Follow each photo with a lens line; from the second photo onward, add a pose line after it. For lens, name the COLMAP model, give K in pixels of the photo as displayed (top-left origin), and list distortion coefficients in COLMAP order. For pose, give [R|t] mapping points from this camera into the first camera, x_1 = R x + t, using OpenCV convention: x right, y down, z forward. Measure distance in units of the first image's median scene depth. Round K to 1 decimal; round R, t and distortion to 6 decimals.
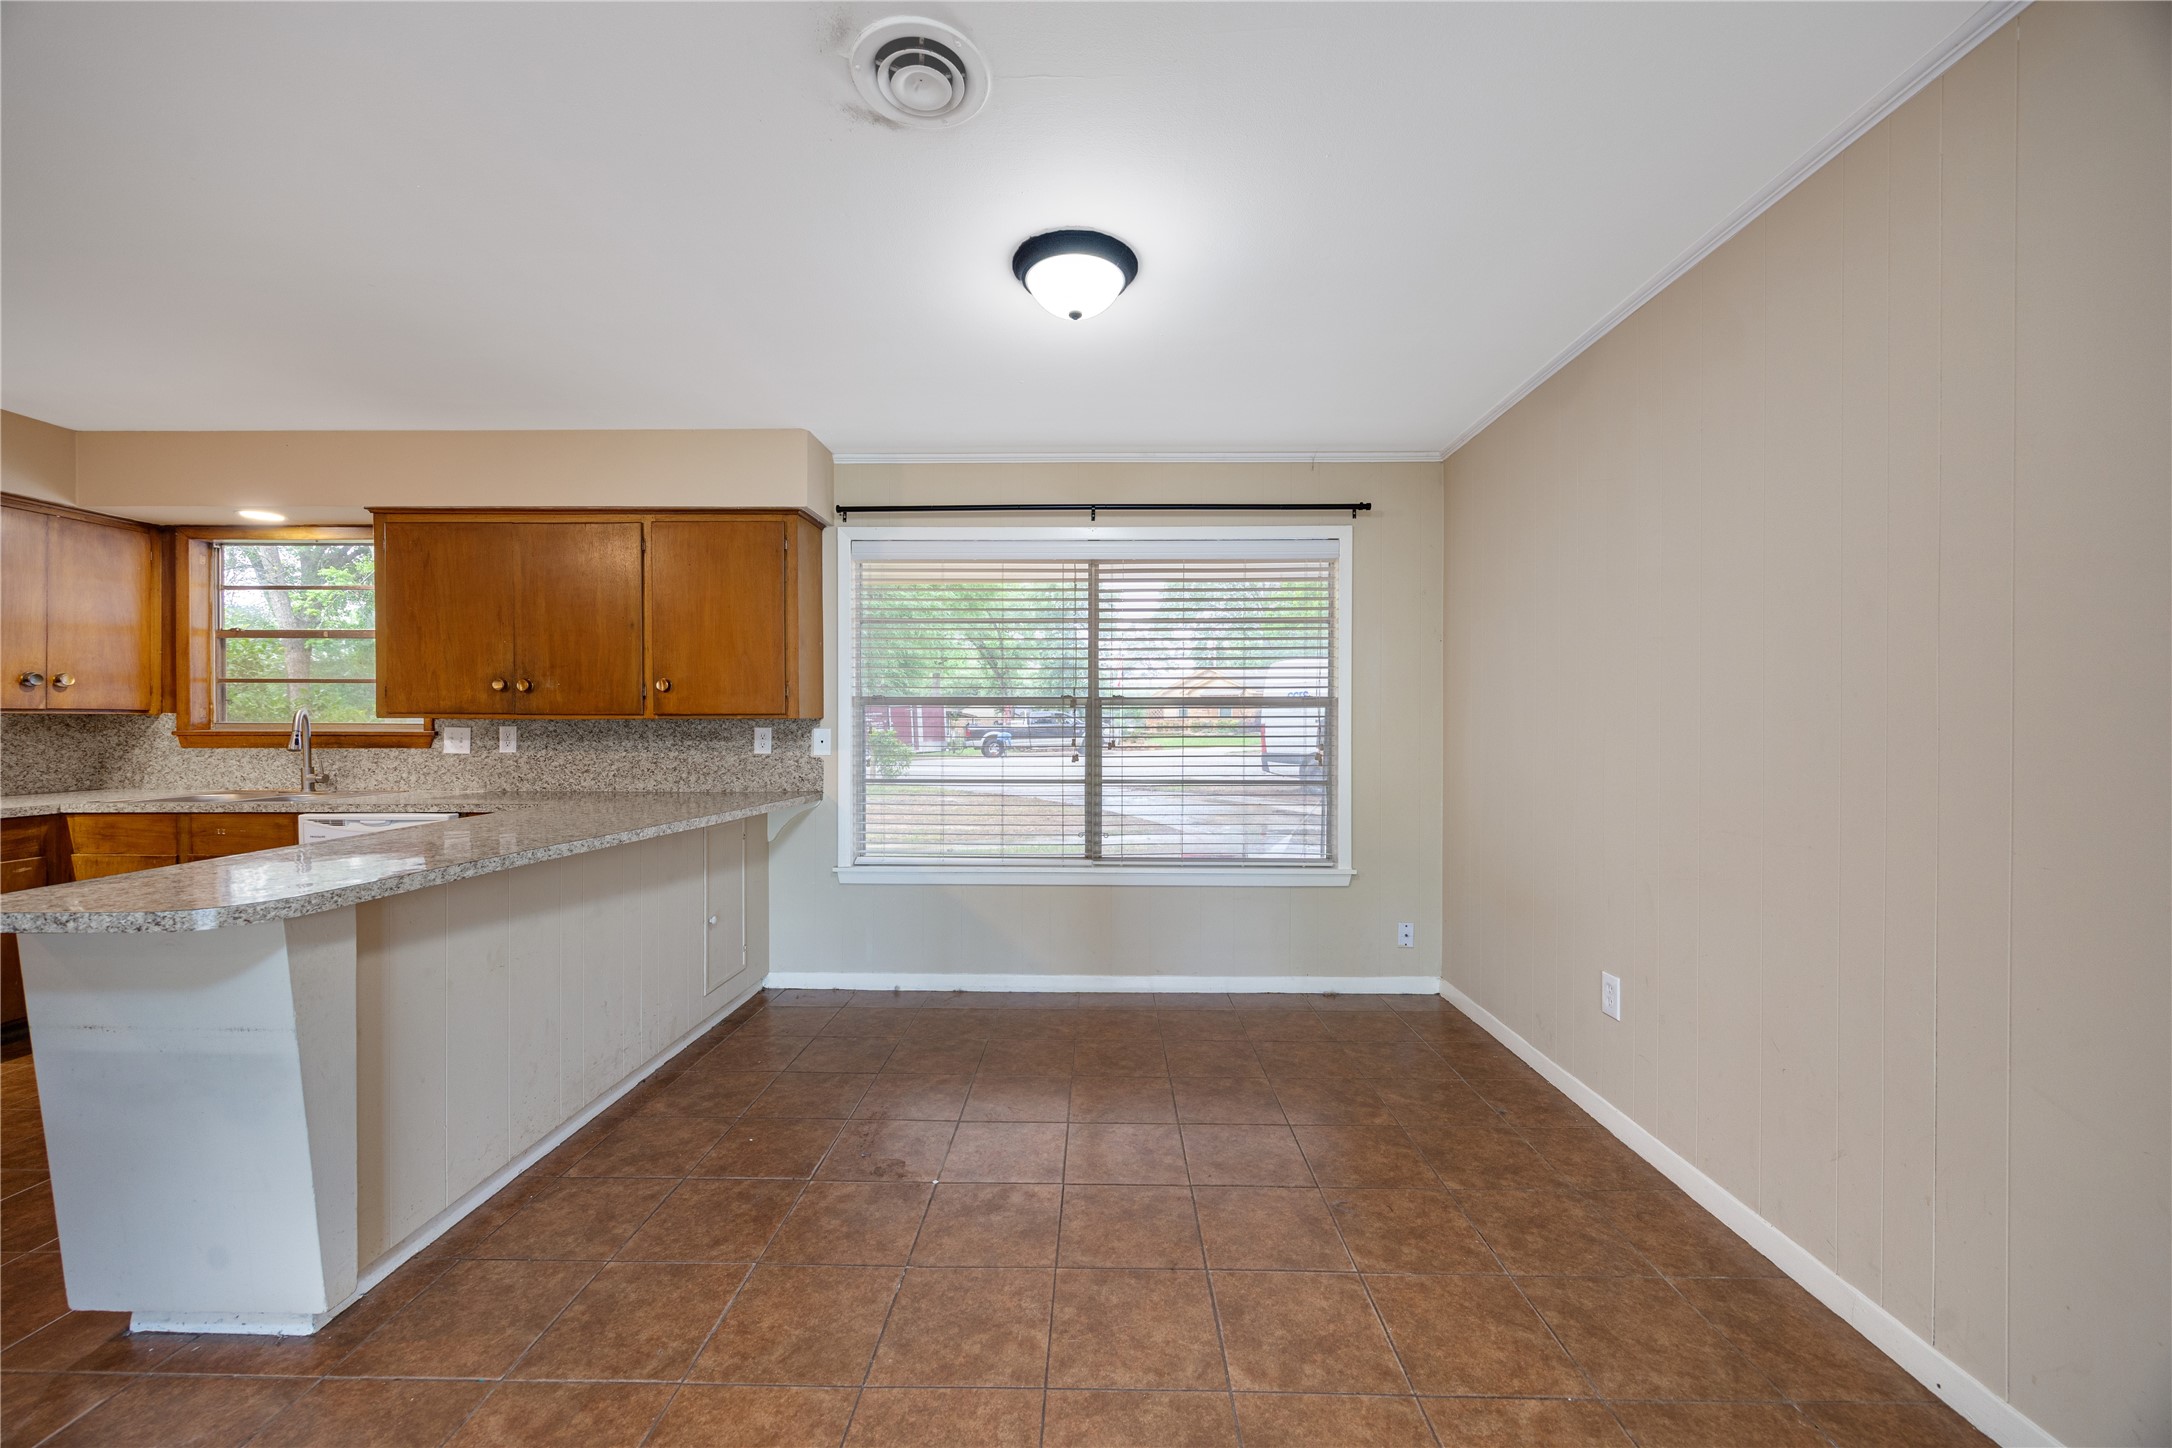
lens RADIAL K [[829.3, 0, 1089.9], [0, 829.3, 726.6], [0, 0, 1]] dist [-0.003430, 0.000135]
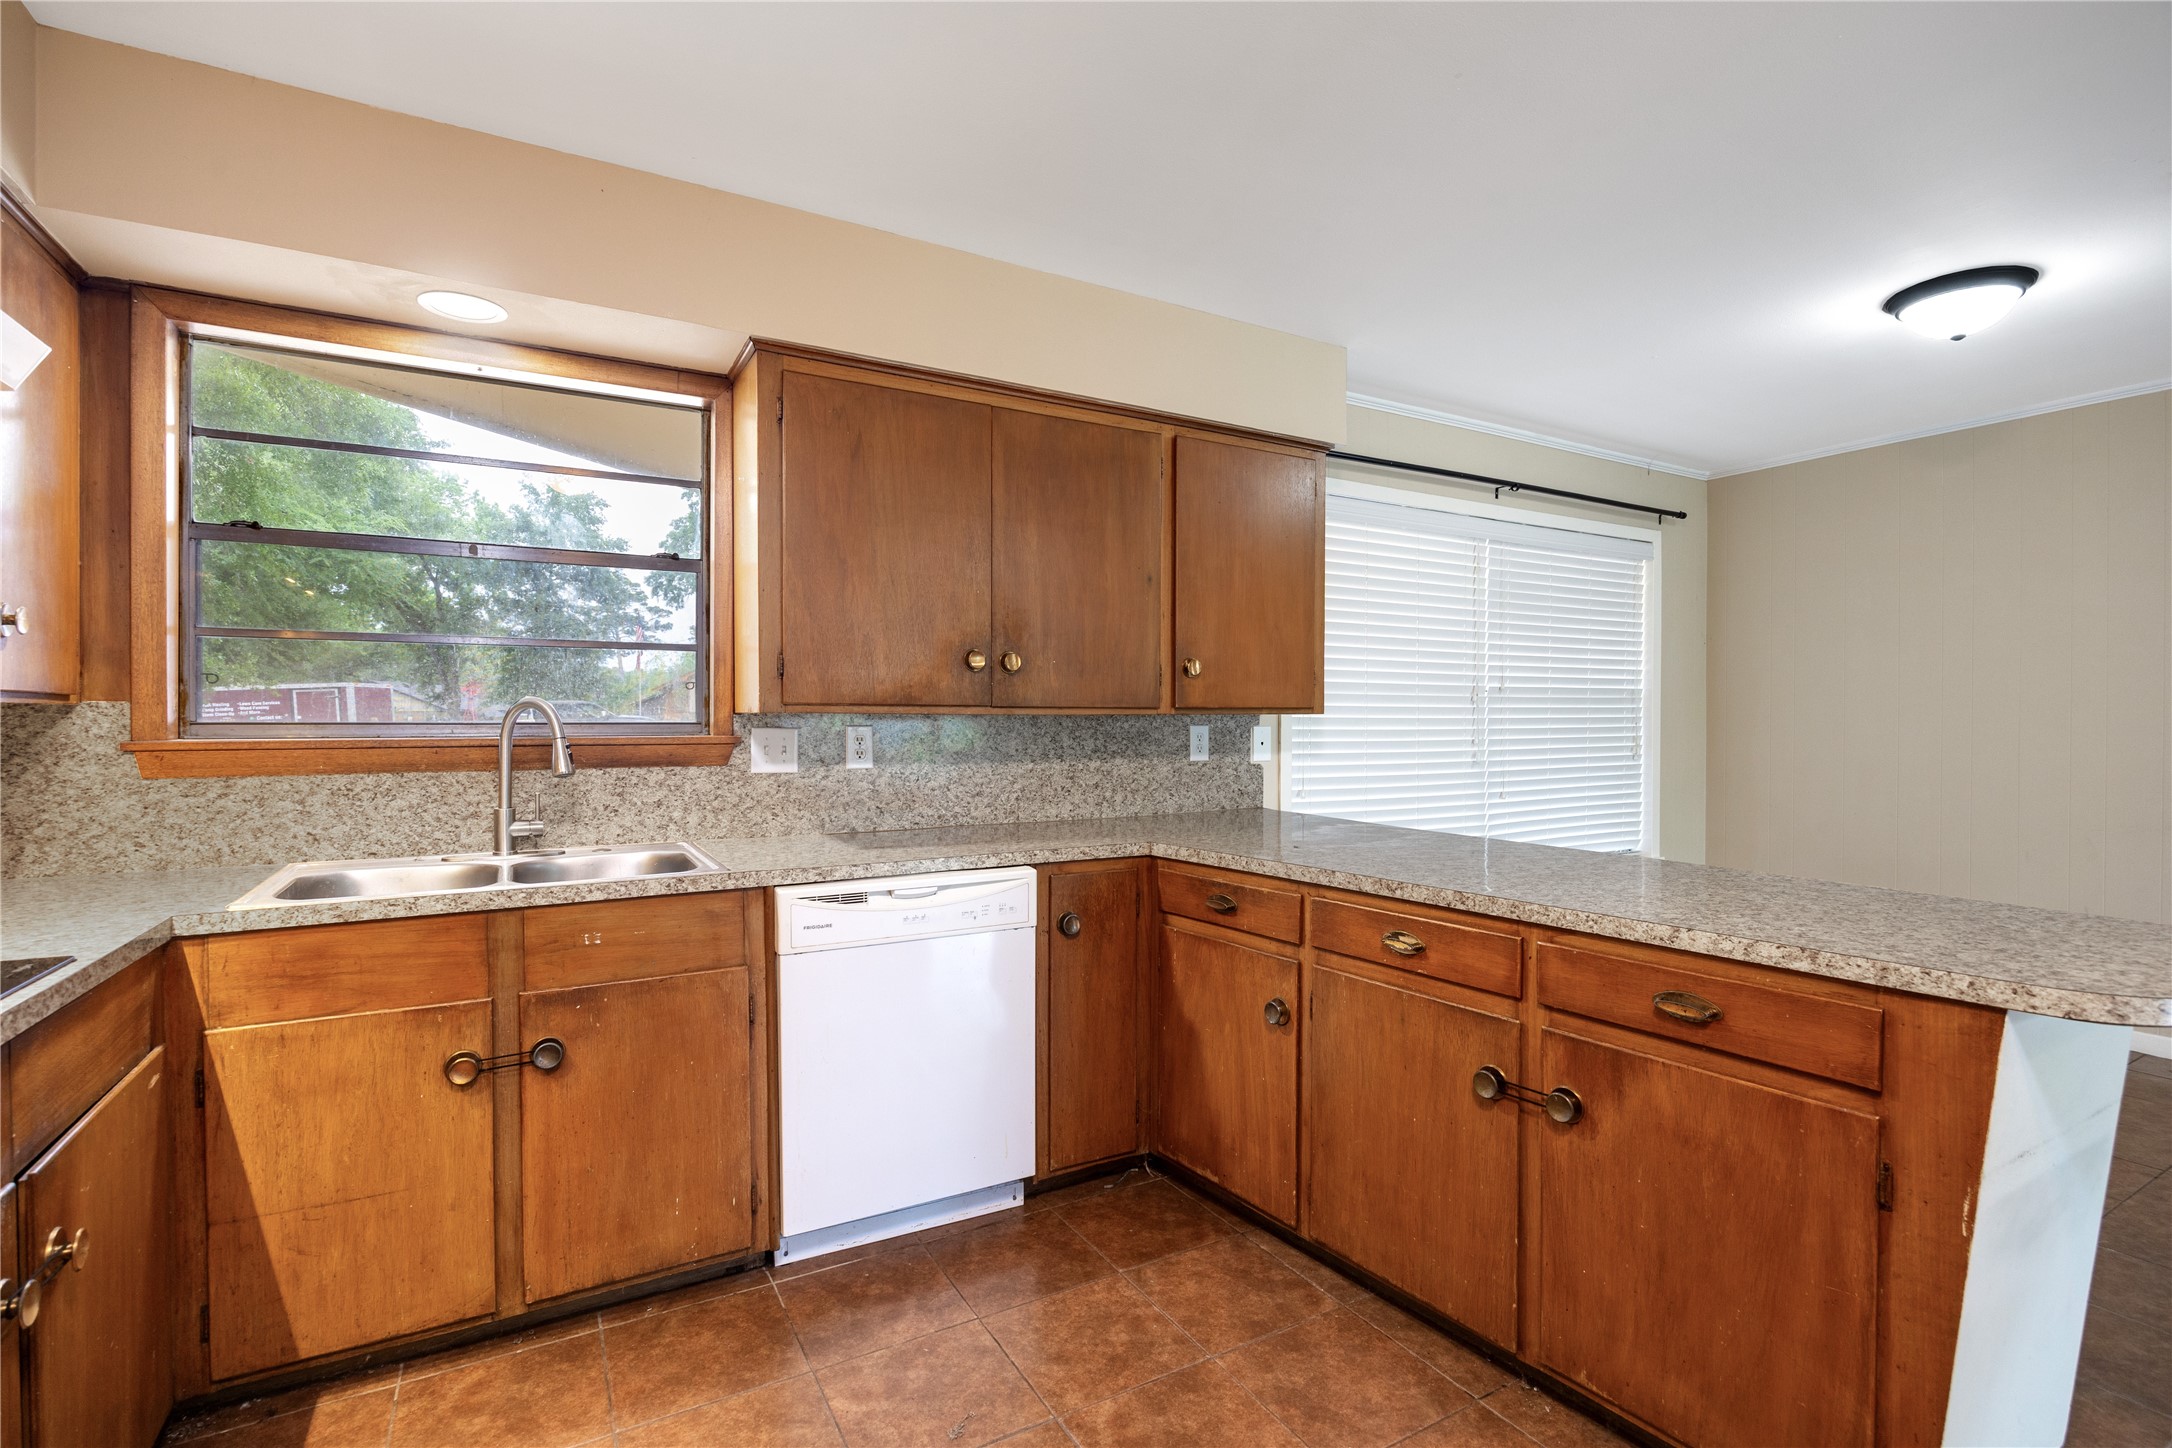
lens RADIAL K [[996.0, 0, 1091.3], [0, 996.0, 728.9], [0, 0, 1]] dist [-0.011279, 0.000120]
pose [[0.861513, -0.007734, 0.507676, -0.956499], [0.004125, 0.999958, 0.008234, -0.003949], [-0.507718, -0.004999, 0.861509, 0.283653]]
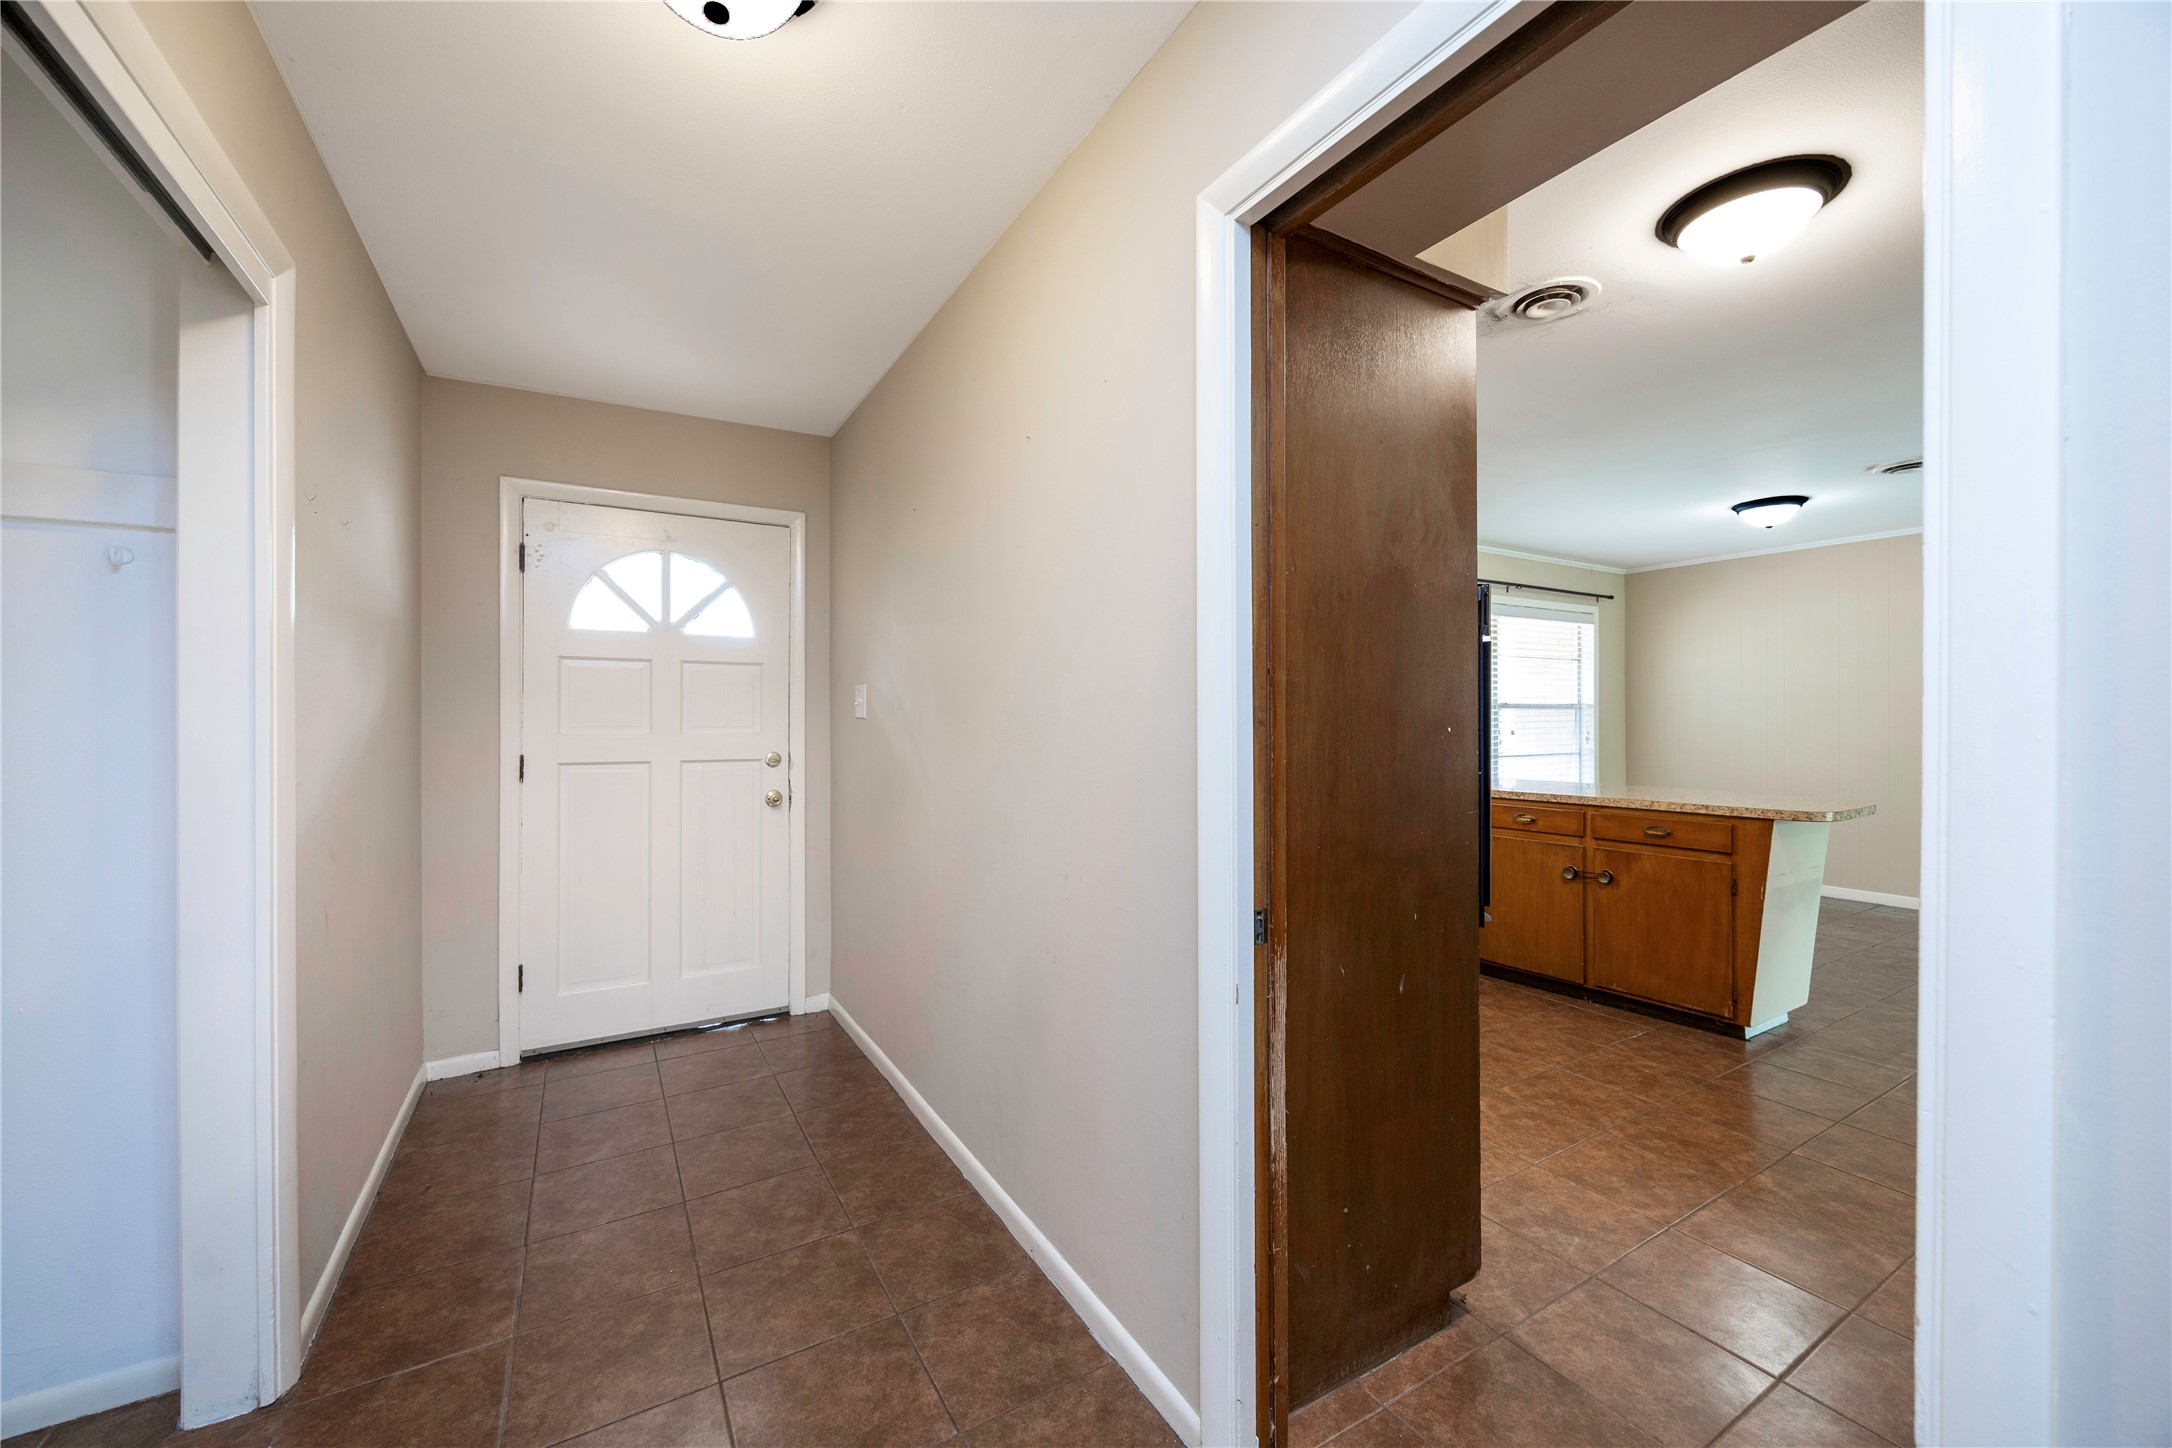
lens RADIAL K [[829.3, 0, 1089.9], [0, 829.3, 726.6], [0, 0, 1]] dist [-0.003430, 0.000135]
pose [[0.853140, -0.011718, 0.521550, -1.538192], [0.010038, 0.999931, 0.006045, -0.008932], [-0.521585, 0.000078, 0.853199, 0.063333]]
